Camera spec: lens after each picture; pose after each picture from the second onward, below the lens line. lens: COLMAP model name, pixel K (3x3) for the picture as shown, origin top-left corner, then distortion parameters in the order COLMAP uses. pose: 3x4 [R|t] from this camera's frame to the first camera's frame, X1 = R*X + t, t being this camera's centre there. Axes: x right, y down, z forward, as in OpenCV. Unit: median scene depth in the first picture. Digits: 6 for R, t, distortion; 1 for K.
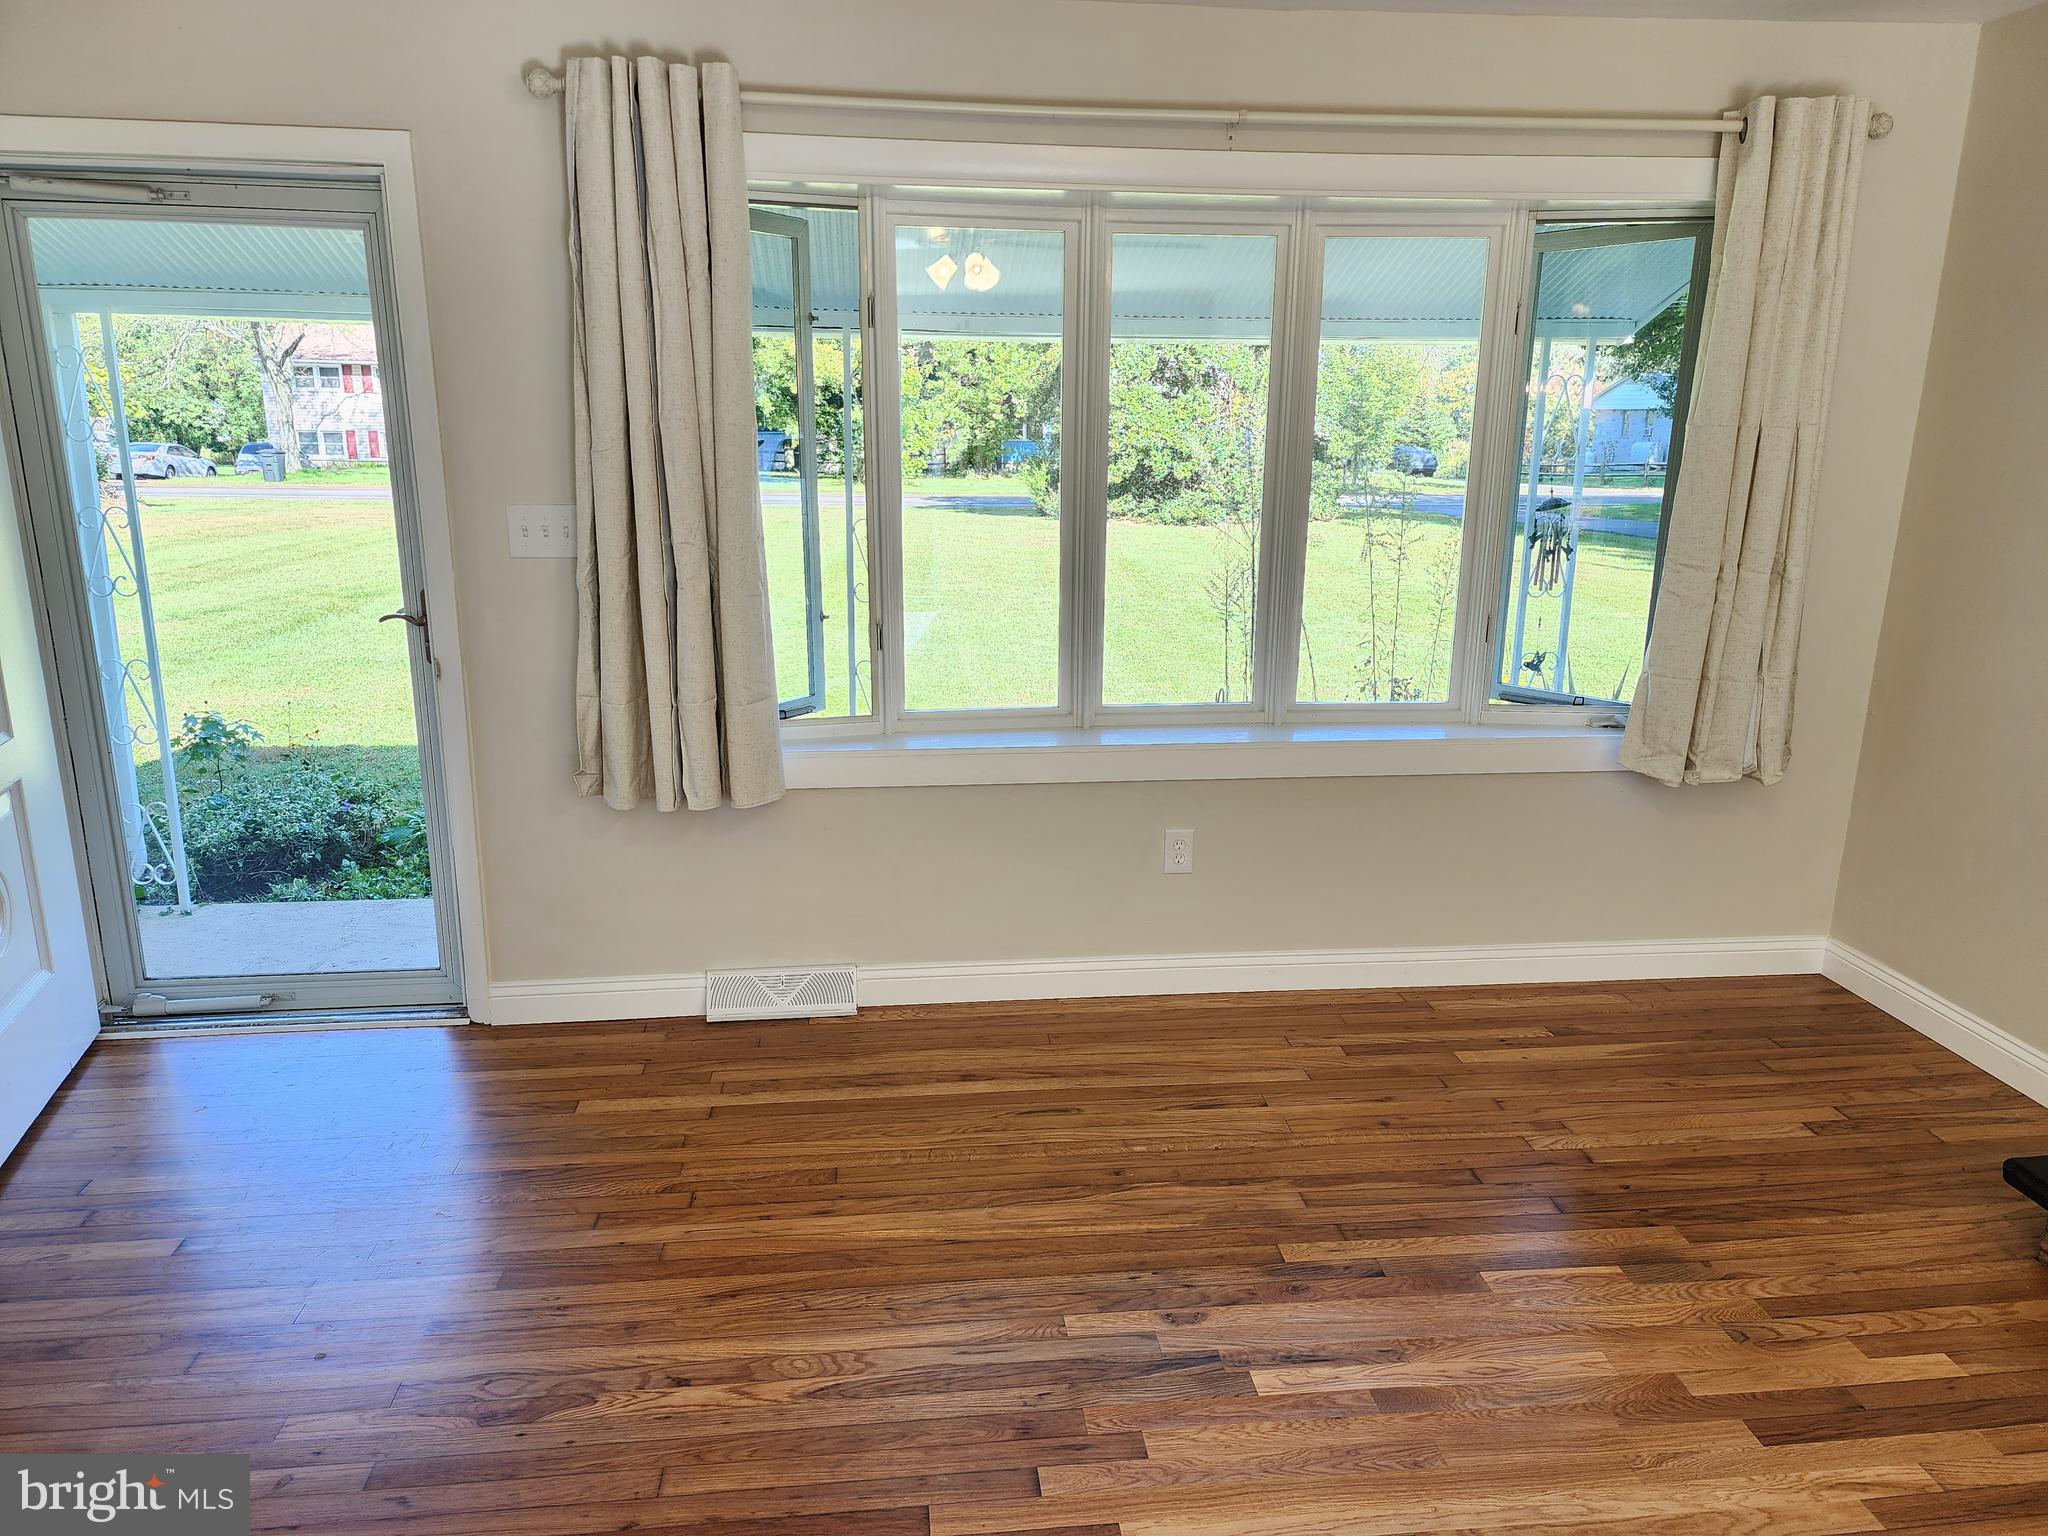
lens RADIAL K [[1363.8, 0, 1022.0], [0, 1363.8, 758.1], [0, 0, 1]] dist [0.070438, -0.055475]
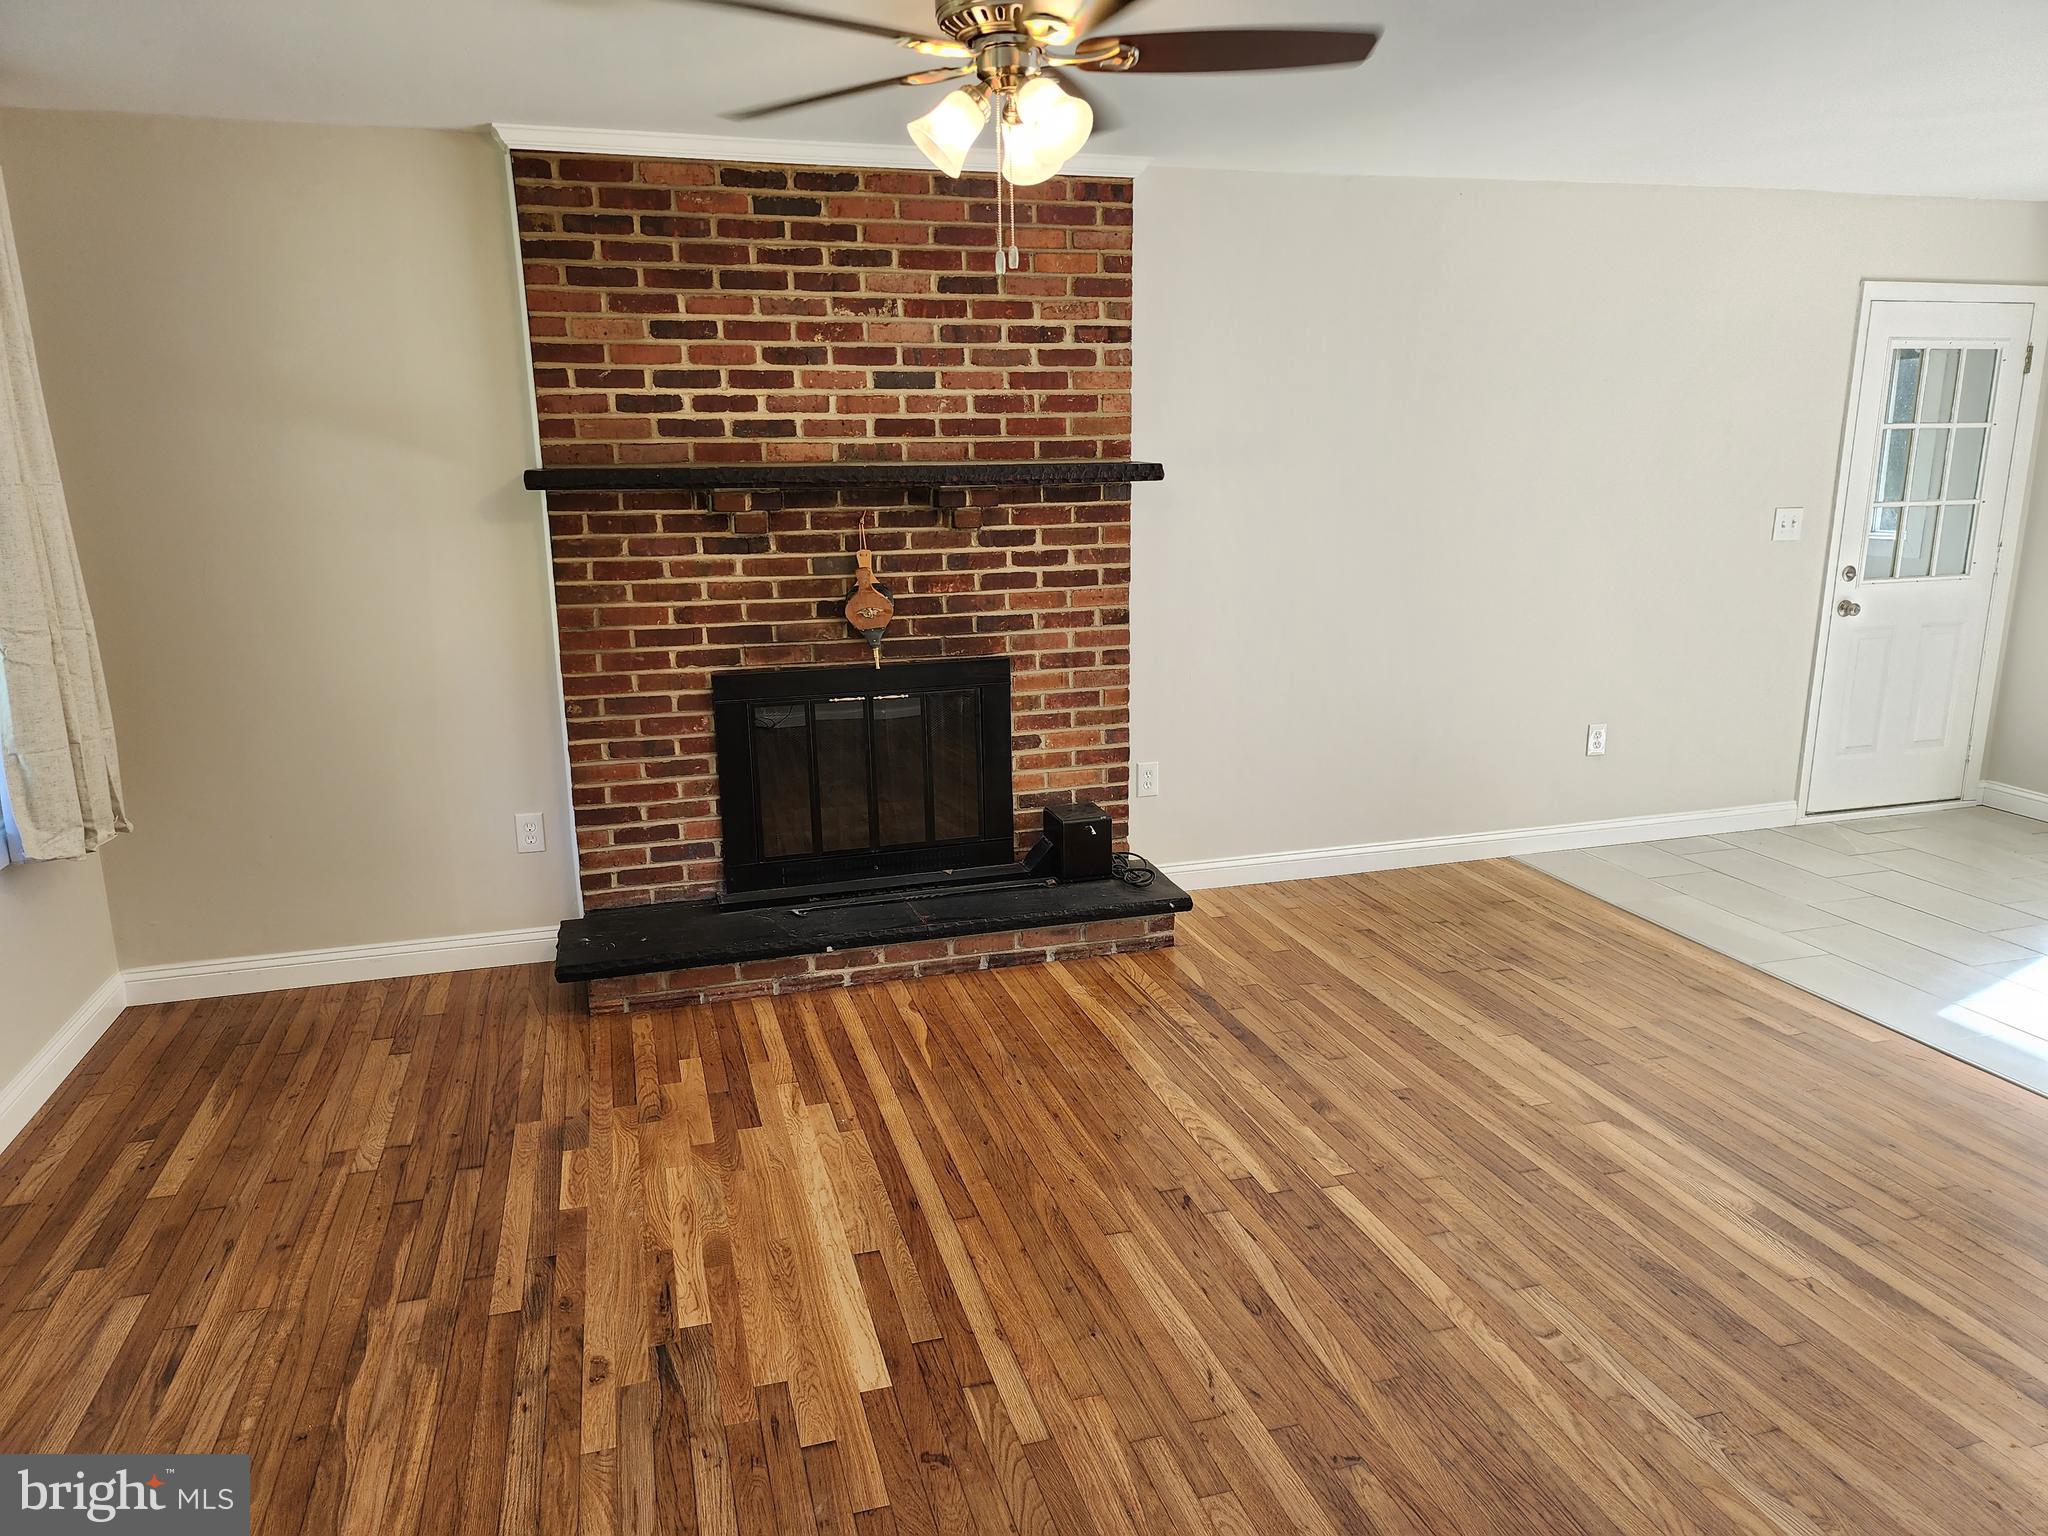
lens RADIAL K [[1363.8, 0, 1016.6], [0, 1363.8, 766.5], [0, 0, 1]] dist [0.070438, -0.055475]
pose [[-0.172371, -0.224552, 0.959096, -0.720066], [0.250909, 0.931543, 0.263195, -0.172159], [-0.952540, 0.286013, -0.104229, 0.617766]]
